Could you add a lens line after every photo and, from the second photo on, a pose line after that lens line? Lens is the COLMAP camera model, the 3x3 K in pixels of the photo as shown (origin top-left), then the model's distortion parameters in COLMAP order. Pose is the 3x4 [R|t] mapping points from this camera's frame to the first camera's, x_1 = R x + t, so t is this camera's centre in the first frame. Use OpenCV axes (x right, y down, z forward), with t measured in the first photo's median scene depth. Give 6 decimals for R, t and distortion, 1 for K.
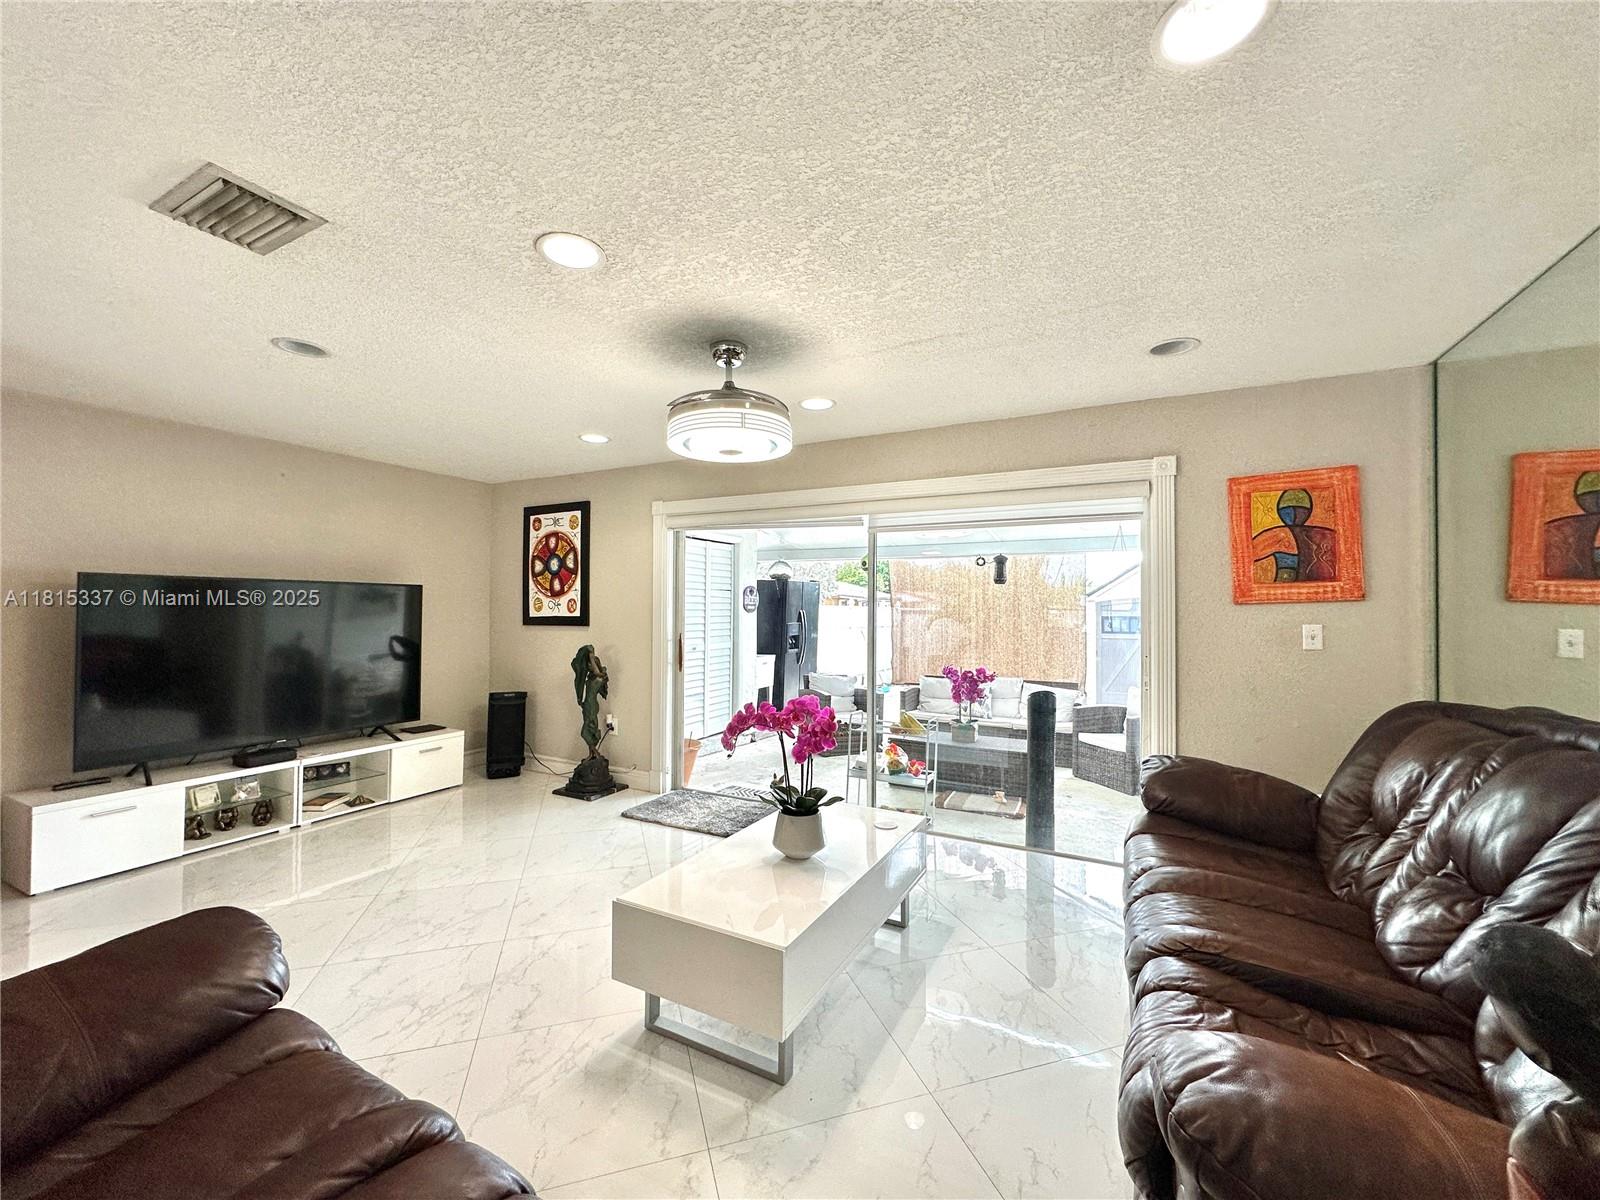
lens RADIAL K [[639.2, 0, 800.5], [0, 639.2, 598.5], [0, 0, 1]] dist [-0.004363, 0.000988]
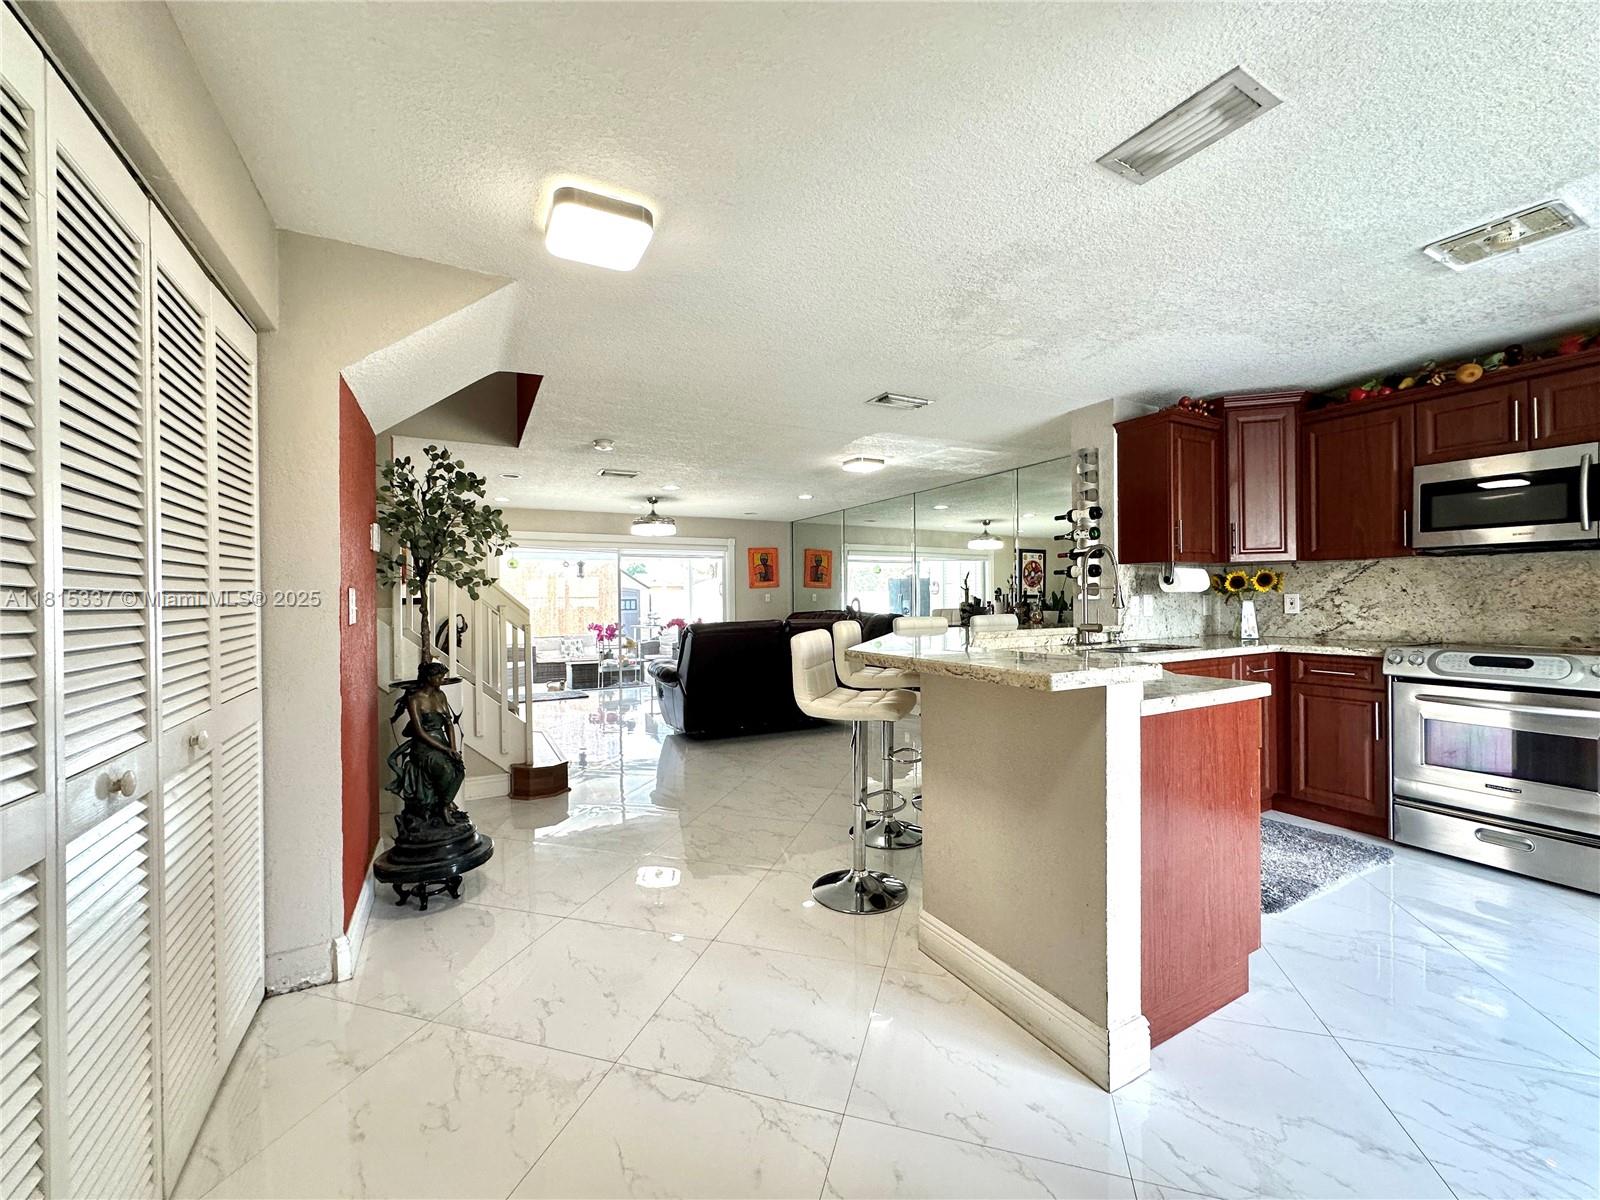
lens RADIAL K [[639.2, 0, 800.5], [0, 639.2, 601.7], [0, 0, 1]] dist [-0.004363, 0.000988]
pose [[0.563098, -0.017978, 0.826195, -1.093880], [0.001740, 0.999787, 0.020569, 0.006537], [-0.826389, -0.010144, 0.563009, -0.602595]]
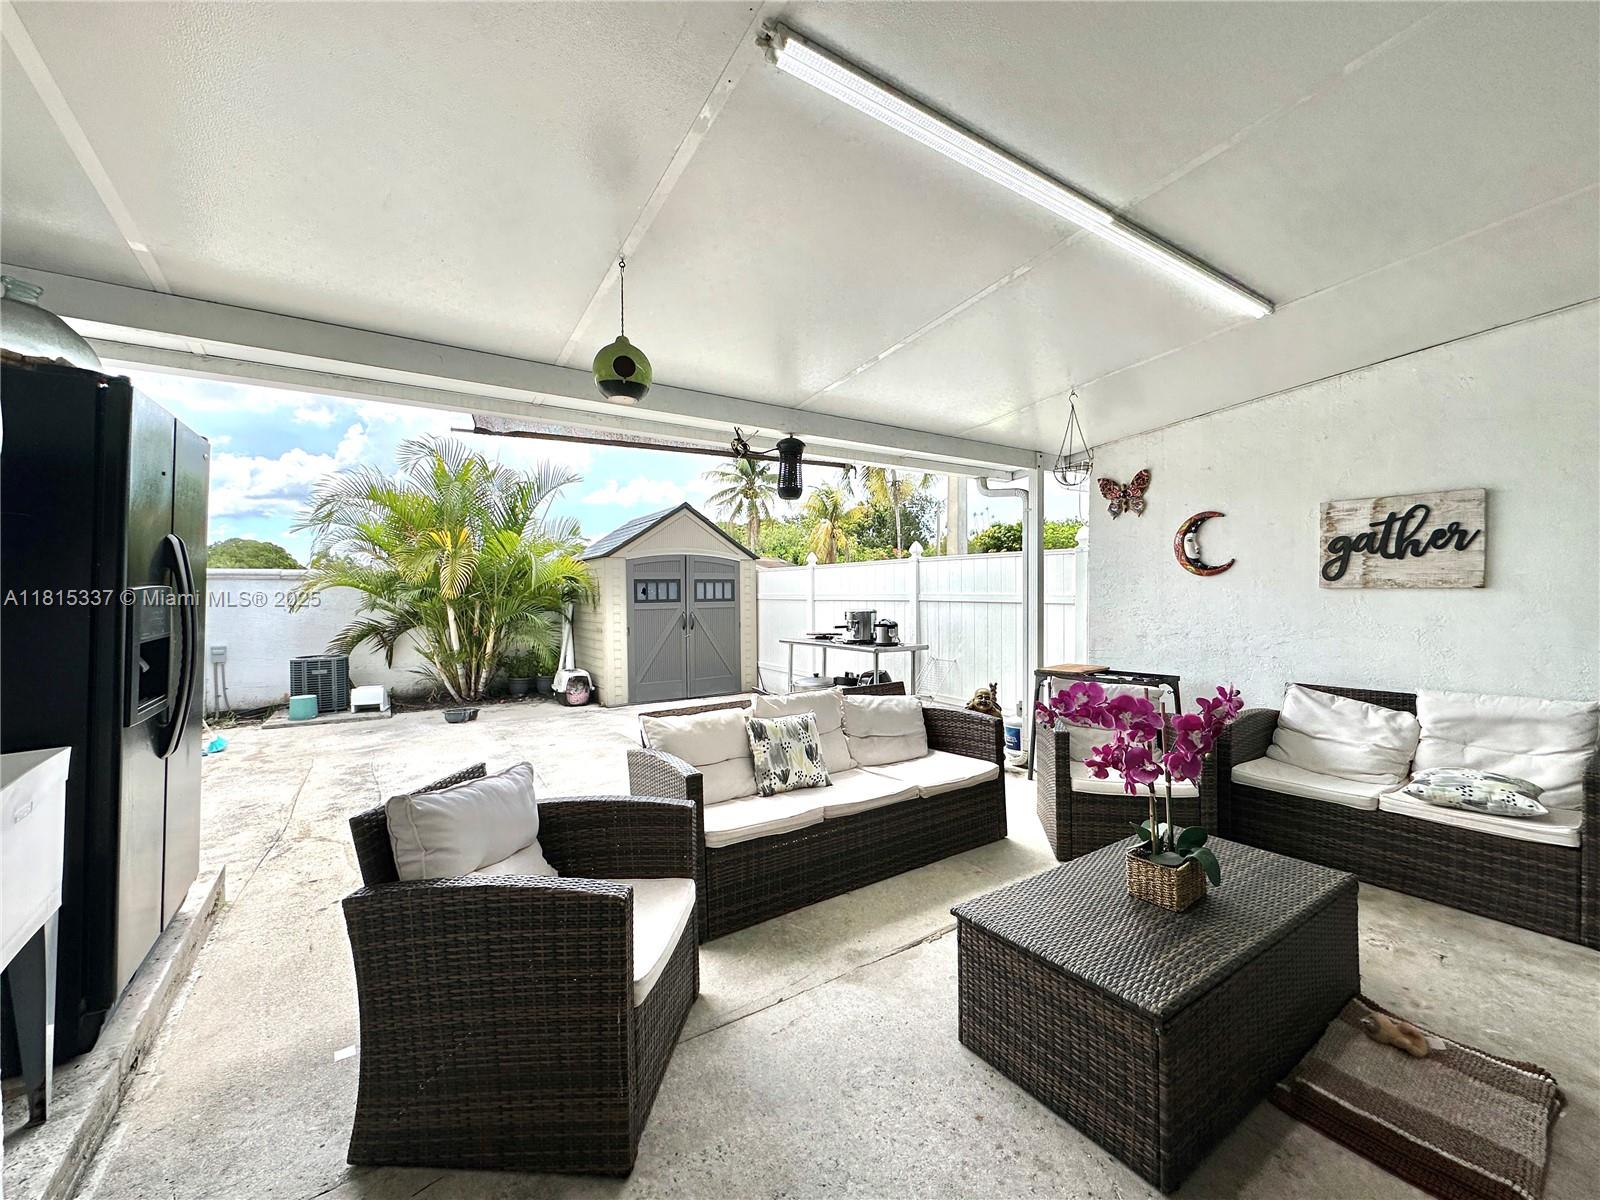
lens RADIAL K [[639.2, 0, 801.3], [0, 639.2, 592.1], [0, 0, 1]] dist [-0.004363, 0.000988]
pose [[0.477460, -0.016038, 0.878507, -0.131593], [-0.009154, 0.999688, 0.023226, 0.053274], [-0.878606, -0.019132, 0.477165, 1.097140]]
